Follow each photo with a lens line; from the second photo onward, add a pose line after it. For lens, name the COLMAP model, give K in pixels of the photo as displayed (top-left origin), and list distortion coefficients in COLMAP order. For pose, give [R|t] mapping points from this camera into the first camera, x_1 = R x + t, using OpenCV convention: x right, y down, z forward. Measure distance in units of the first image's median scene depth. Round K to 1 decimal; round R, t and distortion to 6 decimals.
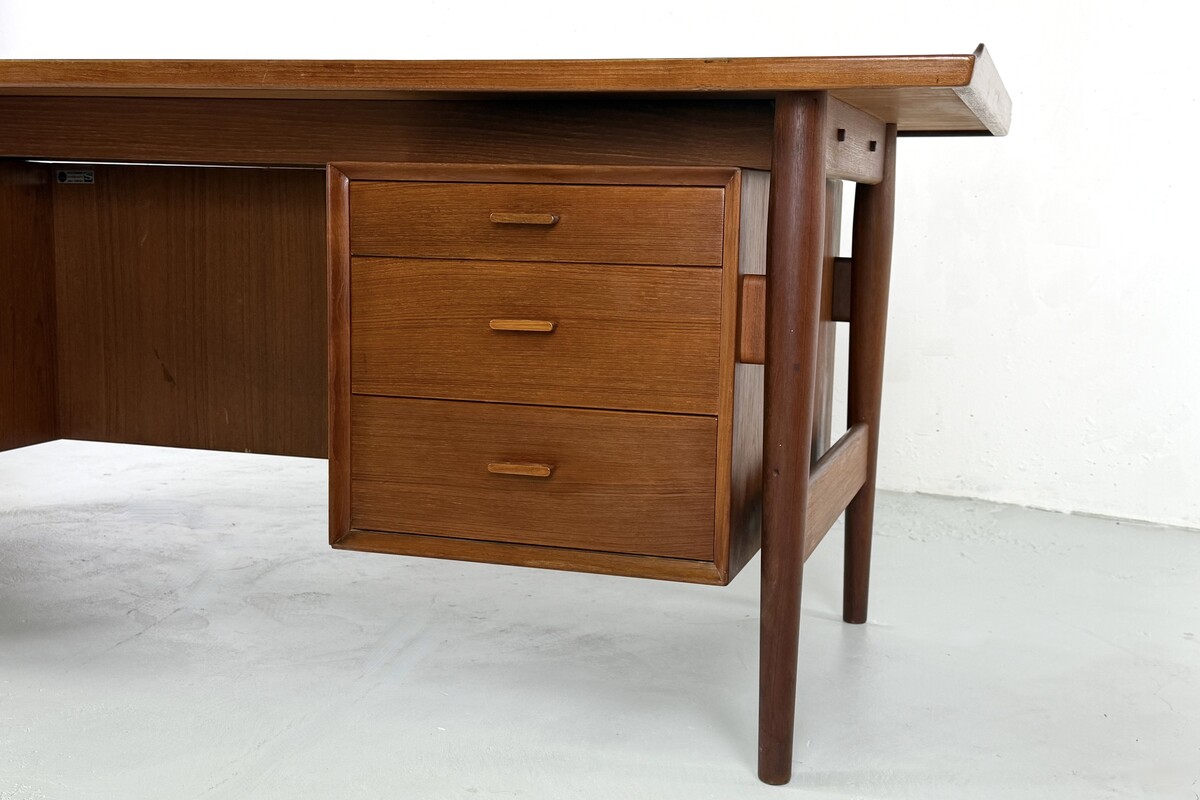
lens RADIAL K [[1374.1, 0, 596.7], [0, 1374.1, 399.8], [0, 0, 1]] dist [0.113568, 0.000000]
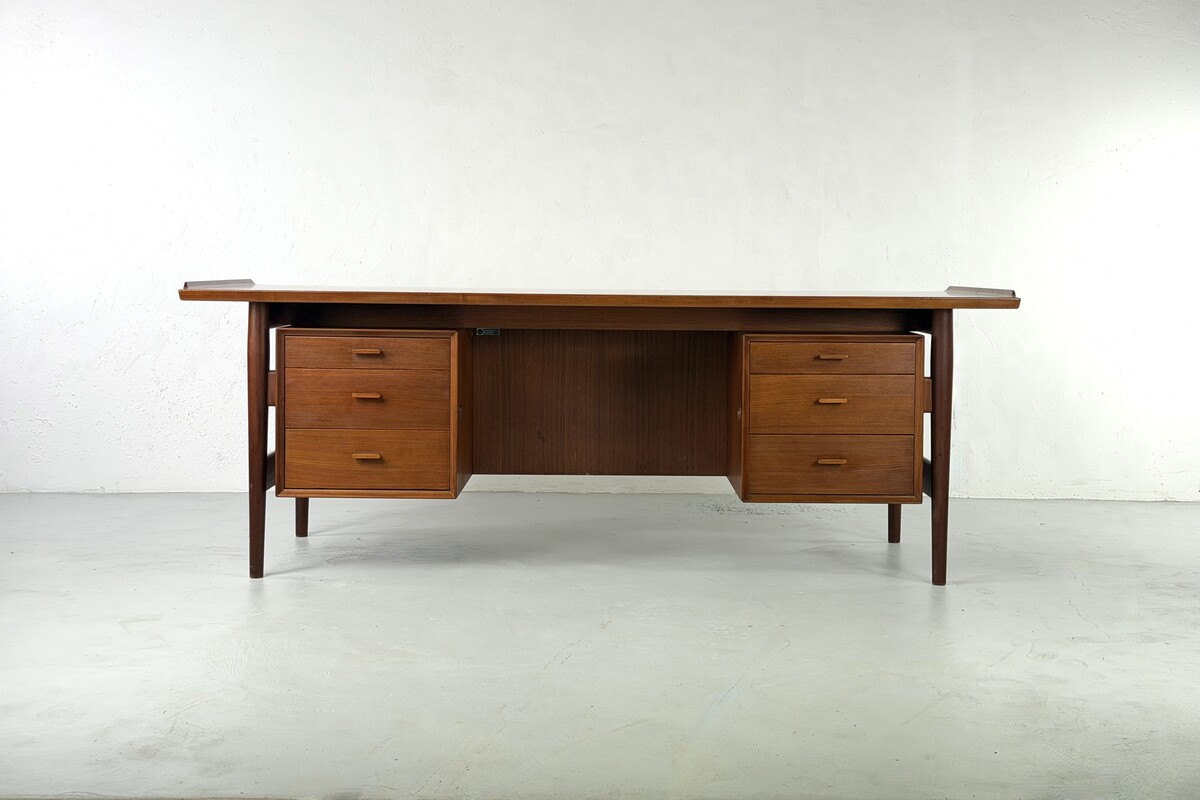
lens RADIAL K [[1606.6, 0, 591.7], [0, 1606.6, 408.9], [0, 0, 1]] dist [0.137837, 0.000000]
pose [[0.959999, -0.043950, 0.276532, -1.211132], [0.054609, 0.998028, -0.030960, 0.023394], [-0.274626, 0.044822, 0.960506, -1.550242]]
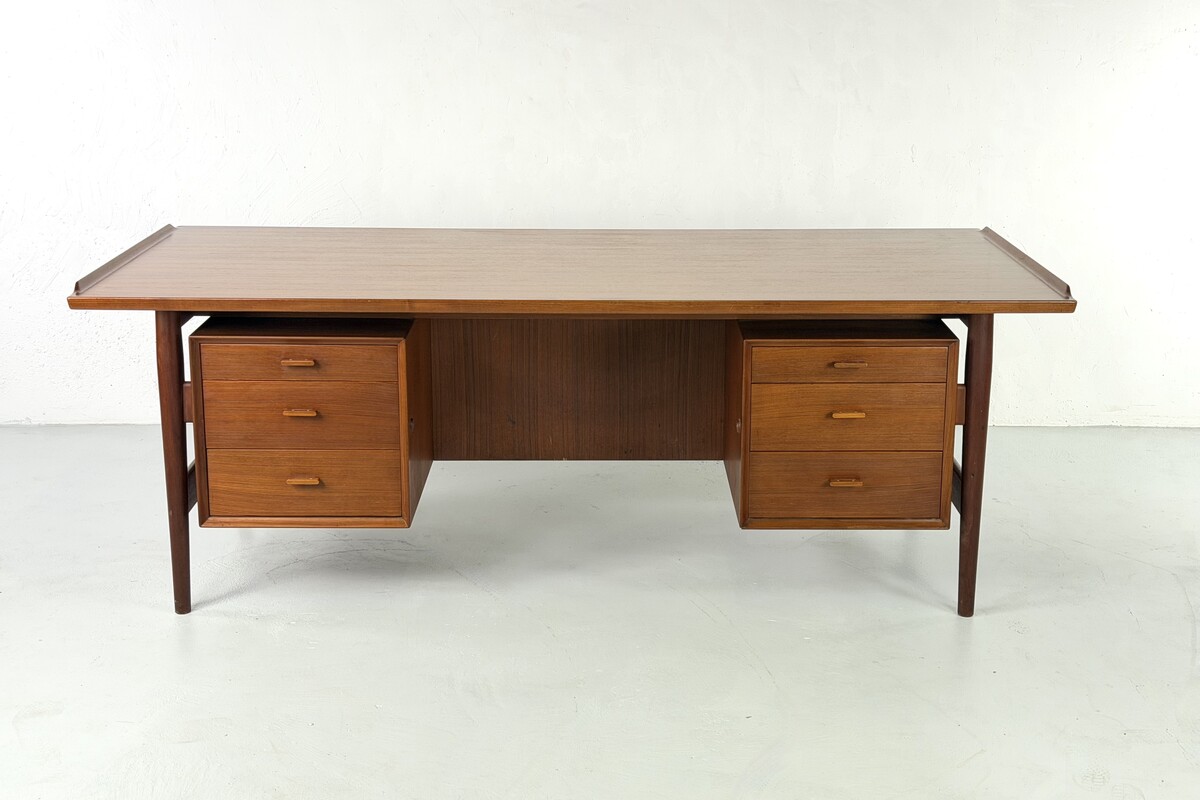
lens RADIAL K [[1606.6, 0, 590.1], [0, 1606.6, 419.2], [0, 0, 1]] dist [0.137837, 0.000000]
pose [[0.959780, -0.100032, 0.262326, -1.030230], [0.060830, 0.986270, 0.153530, -0.430487], [-0.274082, -0.131398, 0.952688, -1.151116]]
